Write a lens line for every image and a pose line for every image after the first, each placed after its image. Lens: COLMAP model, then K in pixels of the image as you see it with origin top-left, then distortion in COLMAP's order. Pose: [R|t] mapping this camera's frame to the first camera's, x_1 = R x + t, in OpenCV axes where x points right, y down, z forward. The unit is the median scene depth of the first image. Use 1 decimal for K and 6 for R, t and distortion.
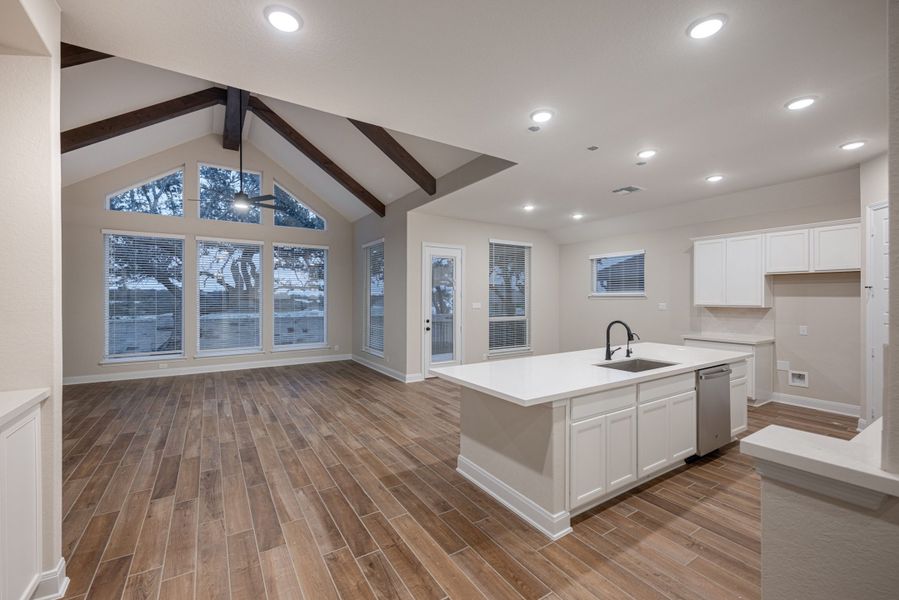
lens RADIAL K [[381.2, 0, 487.3], [0, 381.2, 295.7], [0, 0, 1]] dist [0.013429, -0.004513]
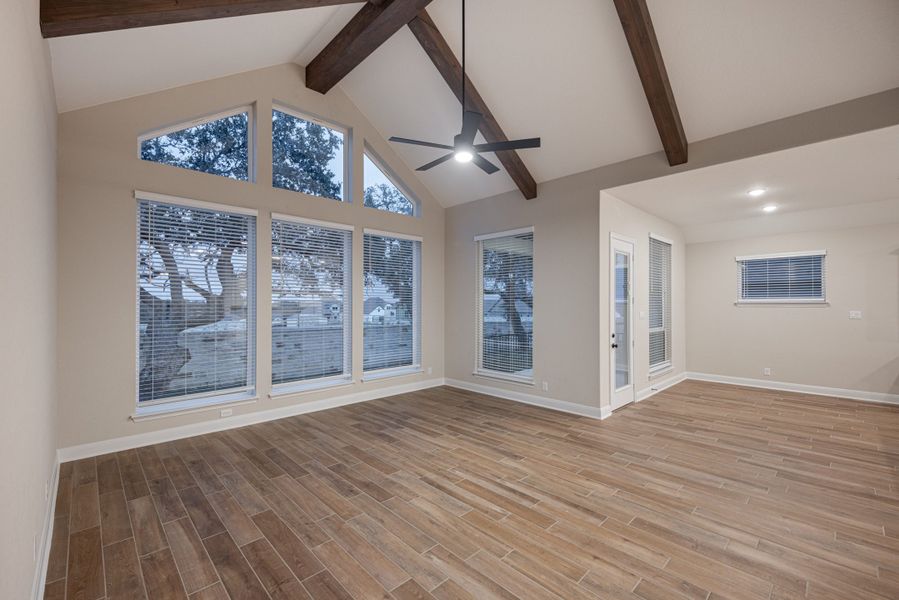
lens RADIAL K [[381.2, 0, 495.0], [0, 381.2, 298.1], [0, 0, 1]] dist [0.013429, -0.004513]
pose [[0.980878, 0.002534, 0.194607, -0.505265], [-0.000743, 0.999957, -0.009275, -0.001495], [-0.194622, 0.008953, 0.980837, 0.275133]]
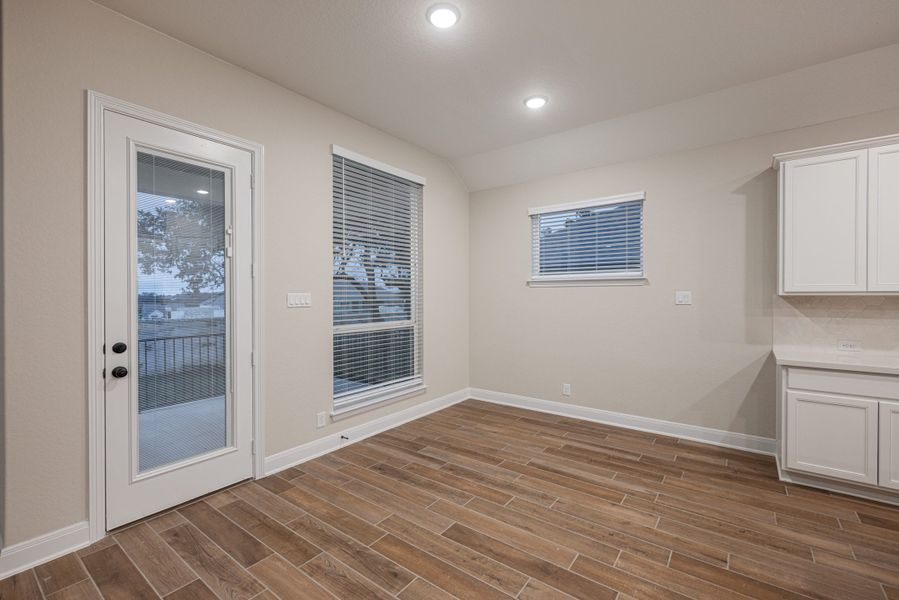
lens RADIAL K [[381.2, 0, 473.0], [0, 381.2, 294.4], [0, 0, 1]] dist [0.013429, -0.004513]
pose [[0.949989, -0.003623, 0.312262, 0.021220], [0.000588, 0.999952, 0.009814, 0.017010], [-0.312282, -0.009140, 0.949945, 0.561852]]
